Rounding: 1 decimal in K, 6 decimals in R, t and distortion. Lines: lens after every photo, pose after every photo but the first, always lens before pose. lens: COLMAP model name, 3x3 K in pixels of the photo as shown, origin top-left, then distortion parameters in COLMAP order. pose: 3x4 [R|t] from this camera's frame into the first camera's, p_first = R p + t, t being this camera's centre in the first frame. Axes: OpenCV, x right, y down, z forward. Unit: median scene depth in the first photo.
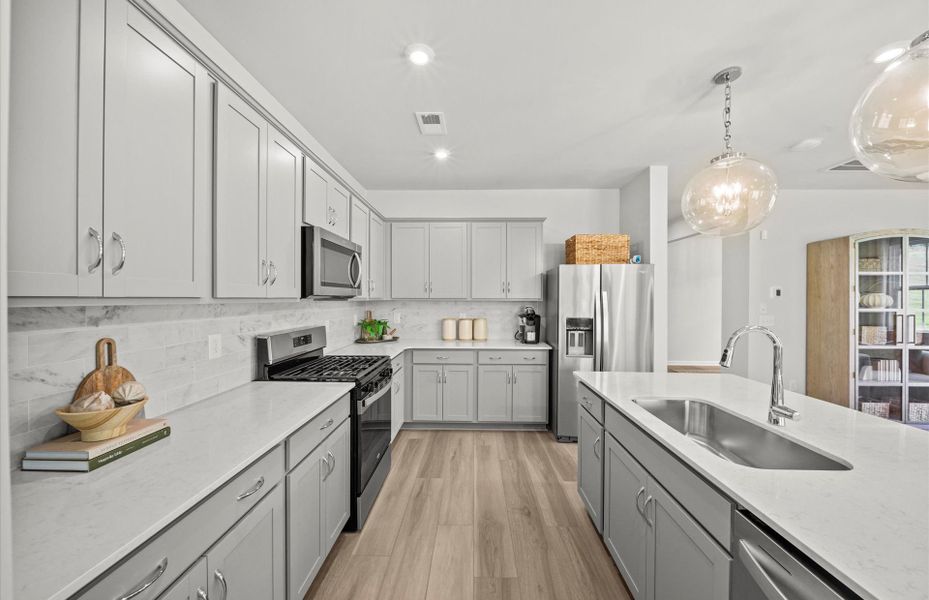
lens RADIAL K [[327.2, 0, 466.2], [0, 327.2, 300.1], [0, 0, 1]] dist [-0.001117, -0.000138]
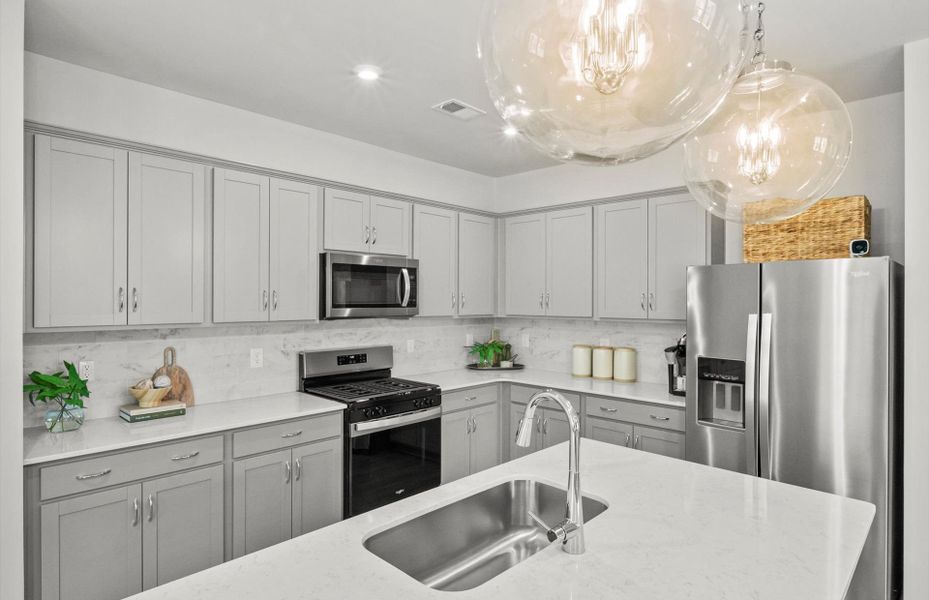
lens RADIAL K [[502.6, 0, 465.5], [0, 502.6, 300.3], [0, 0, 1]] dist [0.003165, 0.000354]
pose [[0.742571, -0.000102, -0.669767, 0.965958], [-0.005365, 0.999967, -0.006101, -0.063036], [0.669745, 0.008124, 0.742546, 0.087221]]
